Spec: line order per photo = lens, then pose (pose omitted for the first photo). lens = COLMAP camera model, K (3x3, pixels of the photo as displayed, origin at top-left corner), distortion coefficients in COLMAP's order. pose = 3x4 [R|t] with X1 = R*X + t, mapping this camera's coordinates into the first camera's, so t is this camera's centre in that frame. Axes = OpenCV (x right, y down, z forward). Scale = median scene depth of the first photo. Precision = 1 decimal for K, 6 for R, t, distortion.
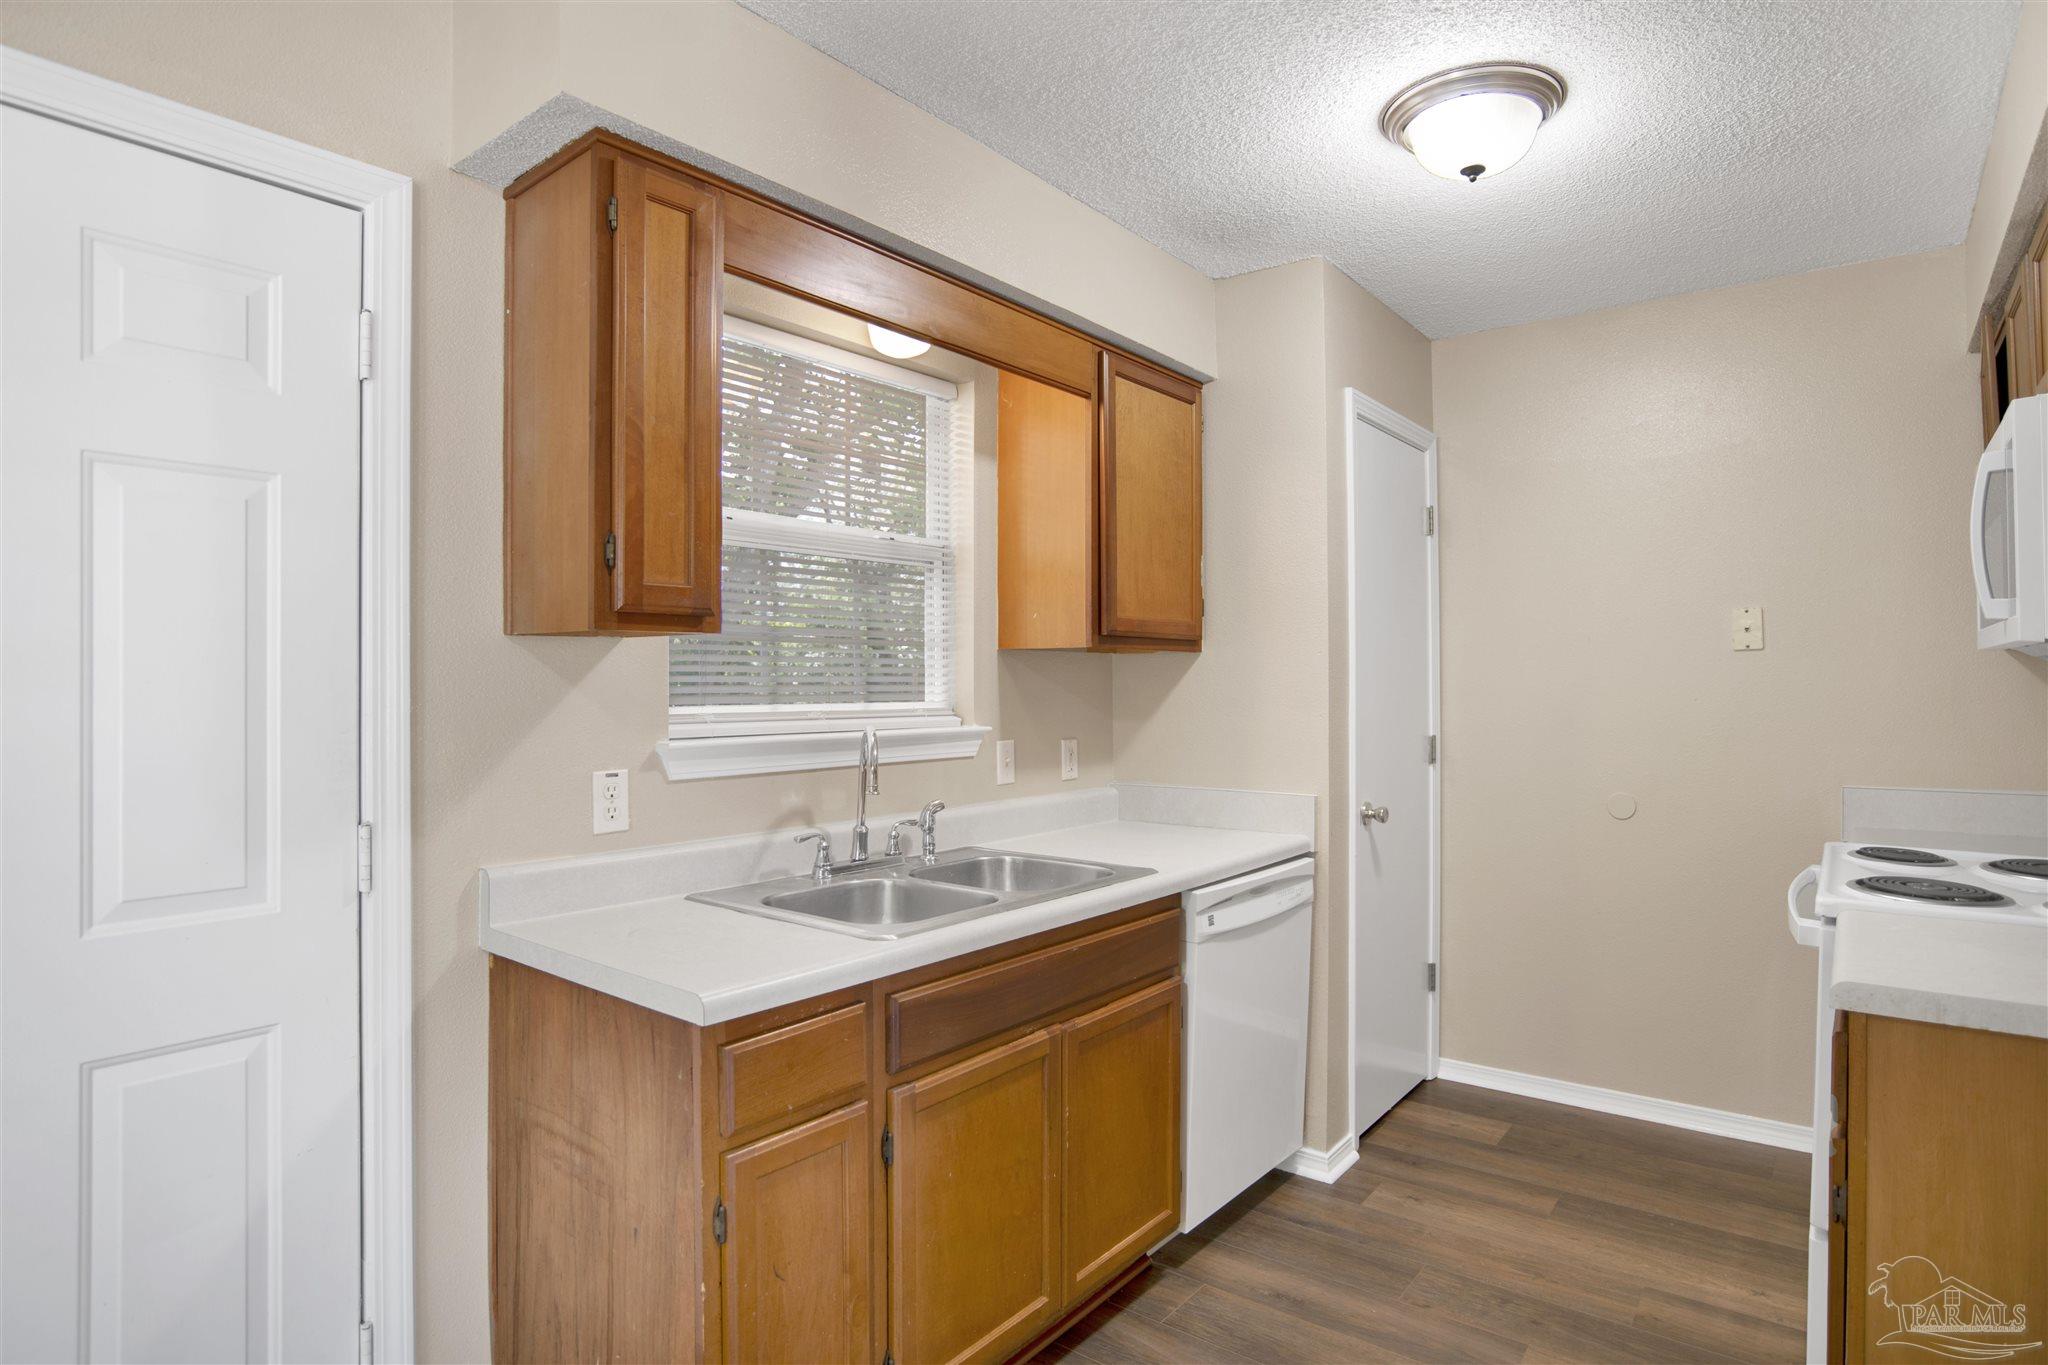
lens RADIAL K [[1074.5, 0, 1019.7], [0, 1074.5, 670.8], [0, 0, 1]] dist [-0.070204, 0.024358]
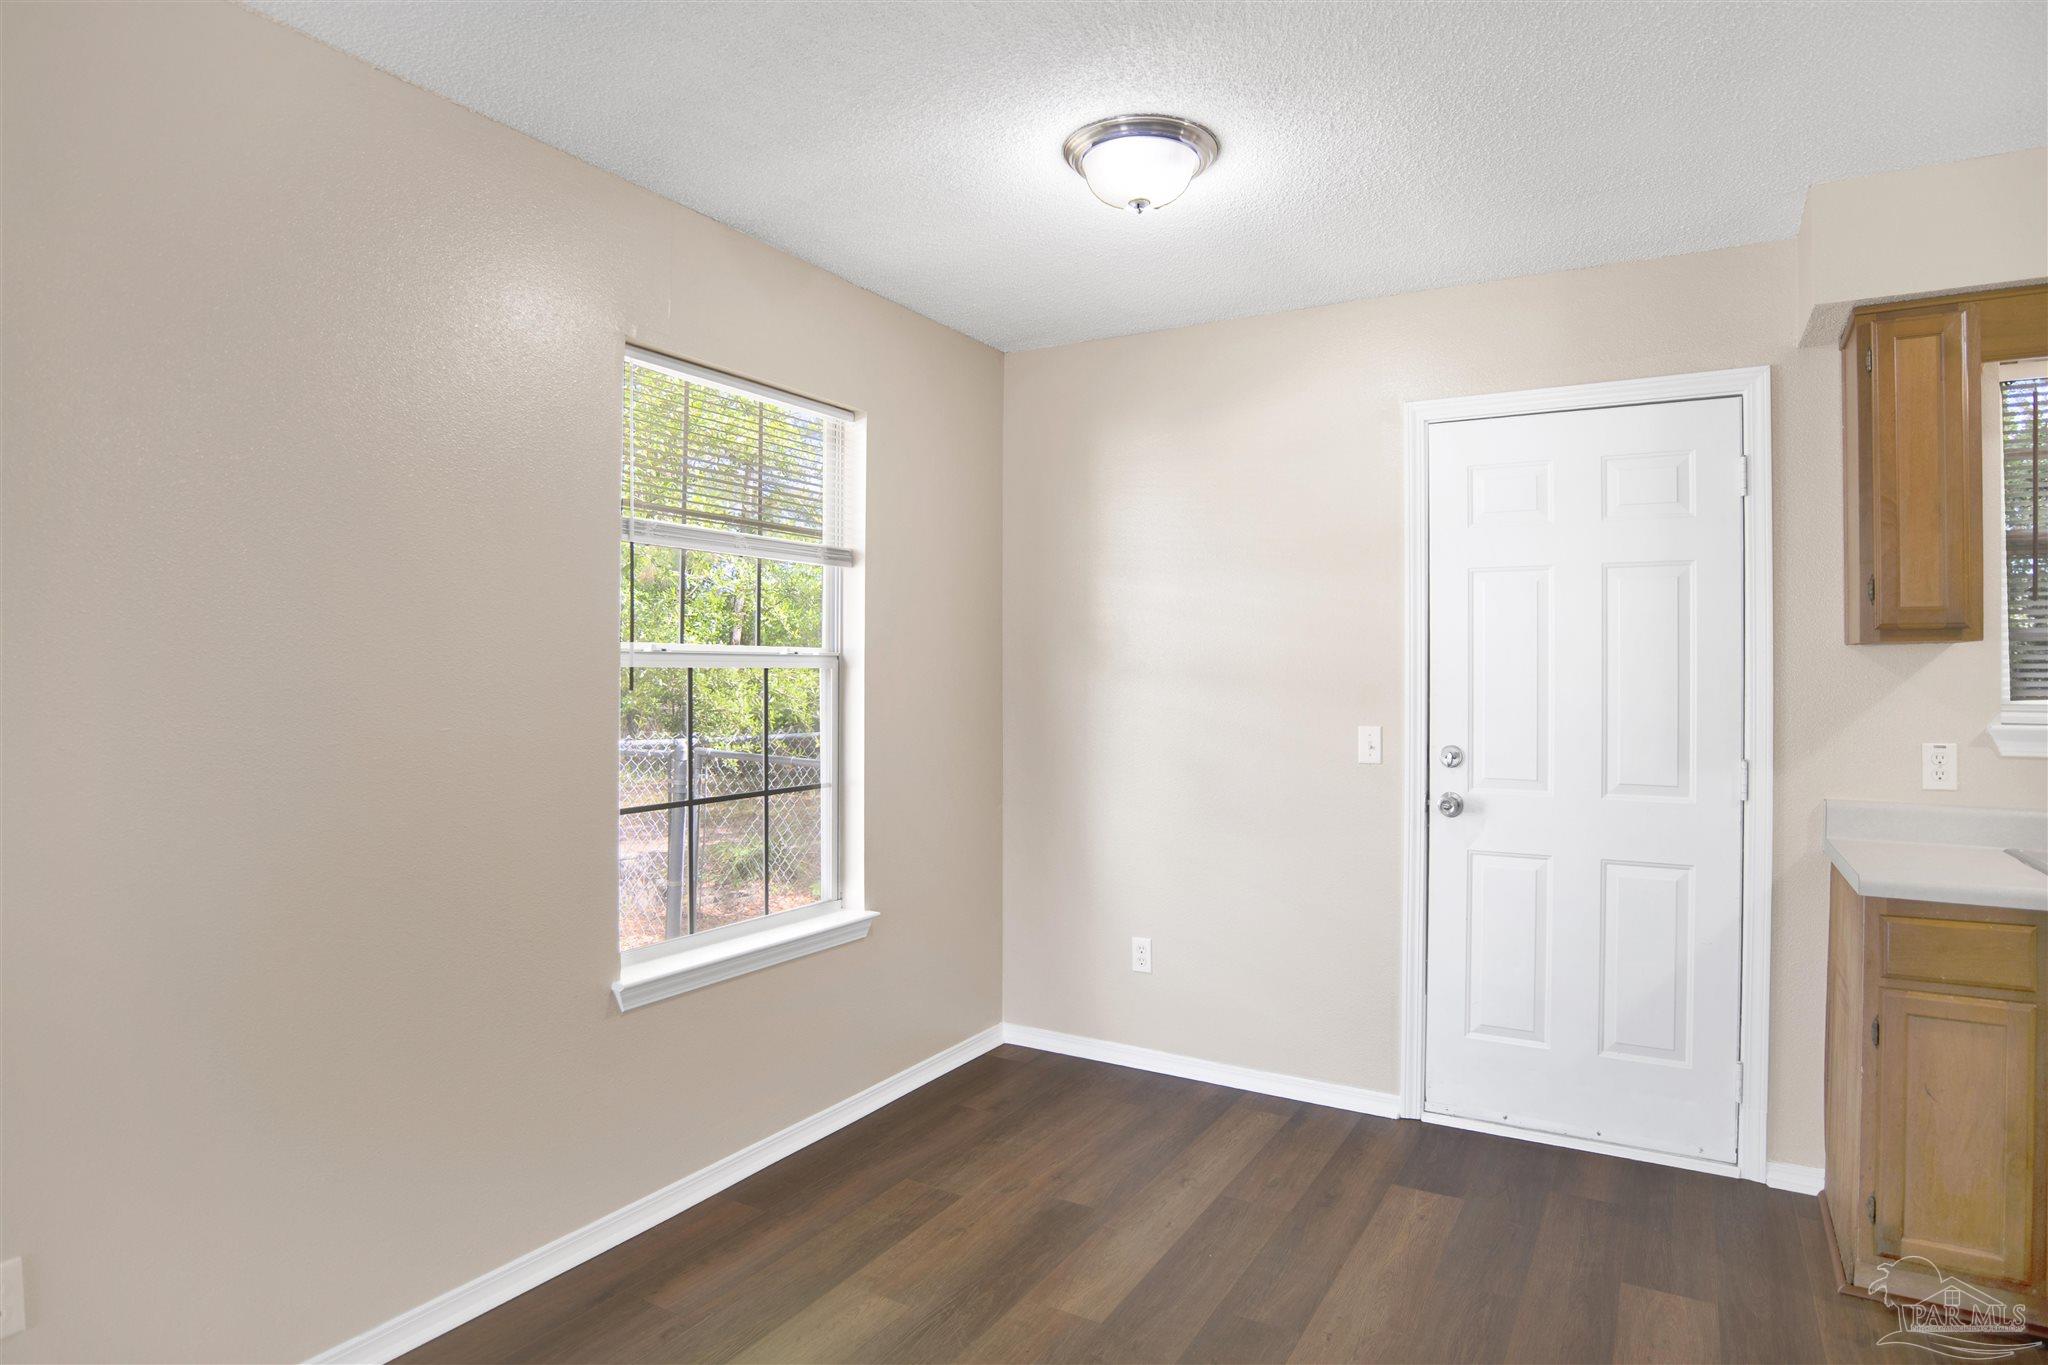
lens RADIAL K [[1098.9, 0, 1032.8], [0, 1098.9, 689.3], [0, 0, 1]] dist [-0.072232, 0.028282]
pose [[0.134776, 0.012102, -0.990802, 0.659867], [0.002953, 0.999916, 0.012615, 0.004623], [0.990872, -0.004626, 0.134729, -0.262914]]
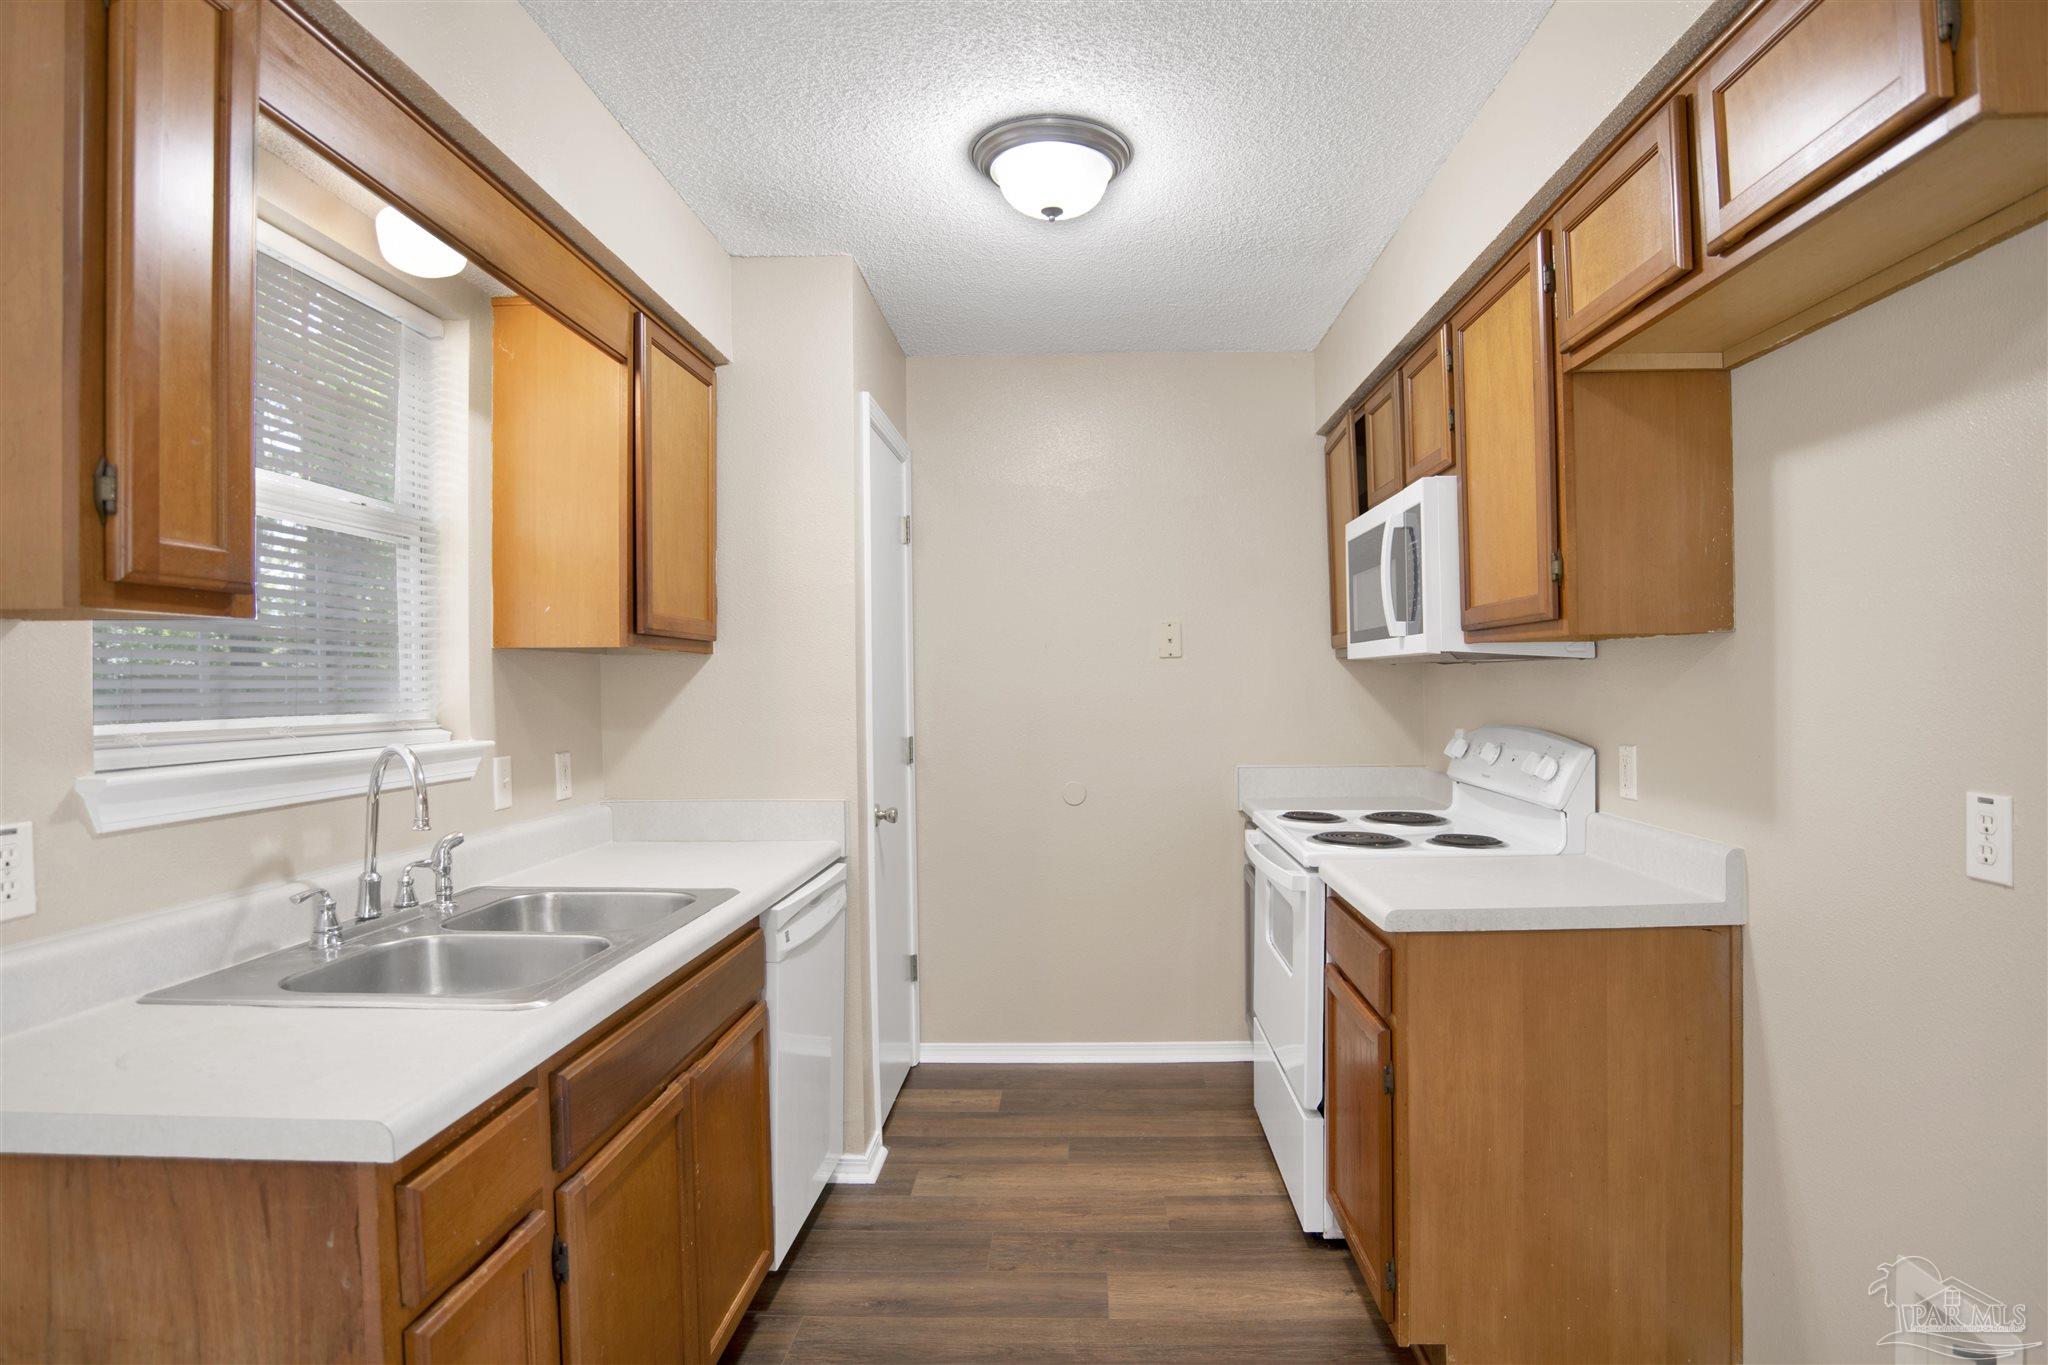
lens RADIAL K [[1098.9, 0, 1032.8], [0, 1098.9, 689.3], [0, 0, 1]] dist [-0.072232, 0.028282]
pose [[0.802452, -0.006204, 0.596684, -0.221900], [-0.001099, 0.999929, 0.011875, 0.002190], [-0.596715, -0.010185, 0.802388, 0.093658]]
